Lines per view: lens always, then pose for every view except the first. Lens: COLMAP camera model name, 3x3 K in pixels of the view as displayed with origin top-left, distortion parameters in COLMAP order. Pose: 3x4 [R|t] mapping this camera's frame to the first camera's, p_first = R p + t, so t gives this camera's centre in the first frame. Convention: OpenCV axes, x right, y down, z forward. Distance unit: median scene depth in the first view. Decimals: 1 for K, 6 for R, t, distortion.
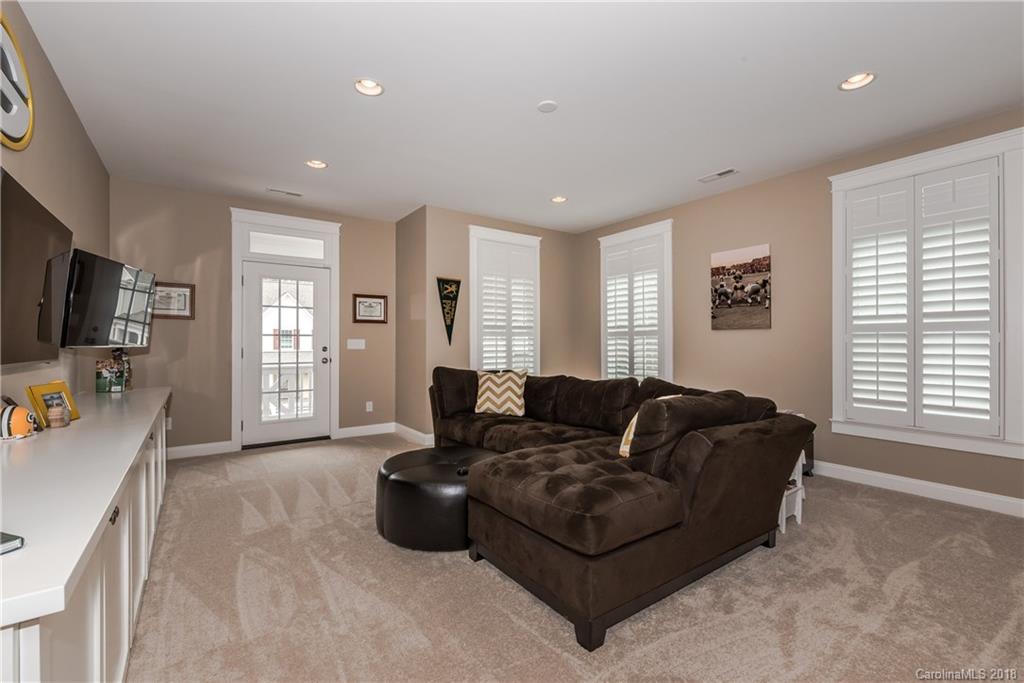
lens RADIAL K [[439.1, 0, 508.5], [0, 439.1, 339.2], [0, 0, 1]] dist [0.000721, 0.000118]
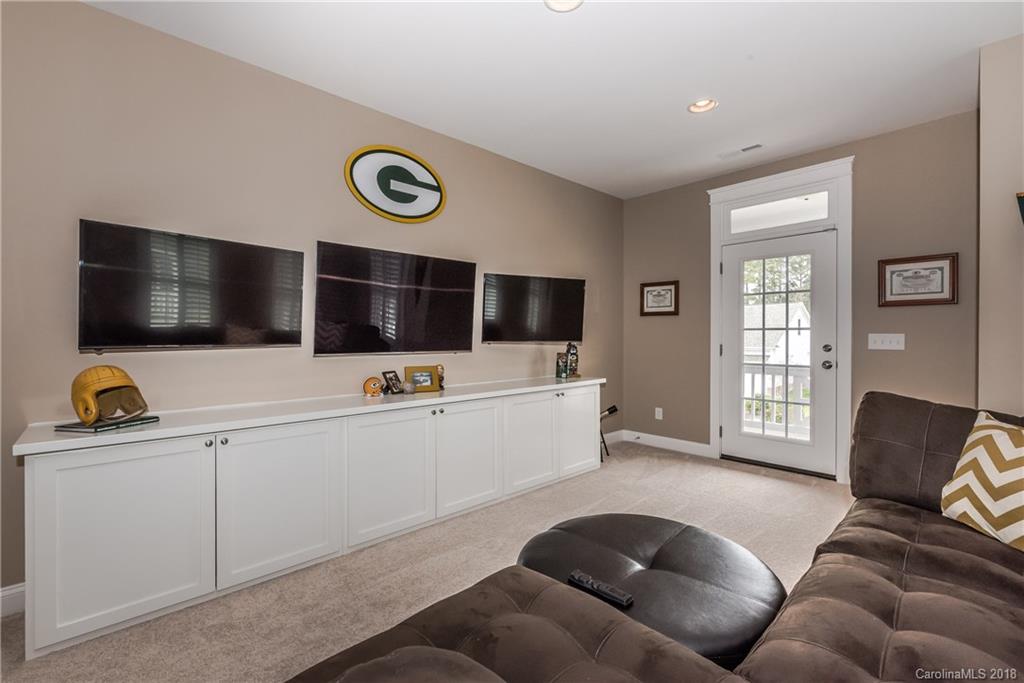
lens RADIAL K [[450.8, 0, 508.8], [0, 450.8, 342.3], [0, 0, 1]] dist [-0.000255, -0.000055]
pose [[0.128353, 0.016588, -0.991590, 0.236219], [0.008684, 0.999803, 0.017849, -0.004365], [0.991691, -0.010902, 0.128183, 0.445309]]
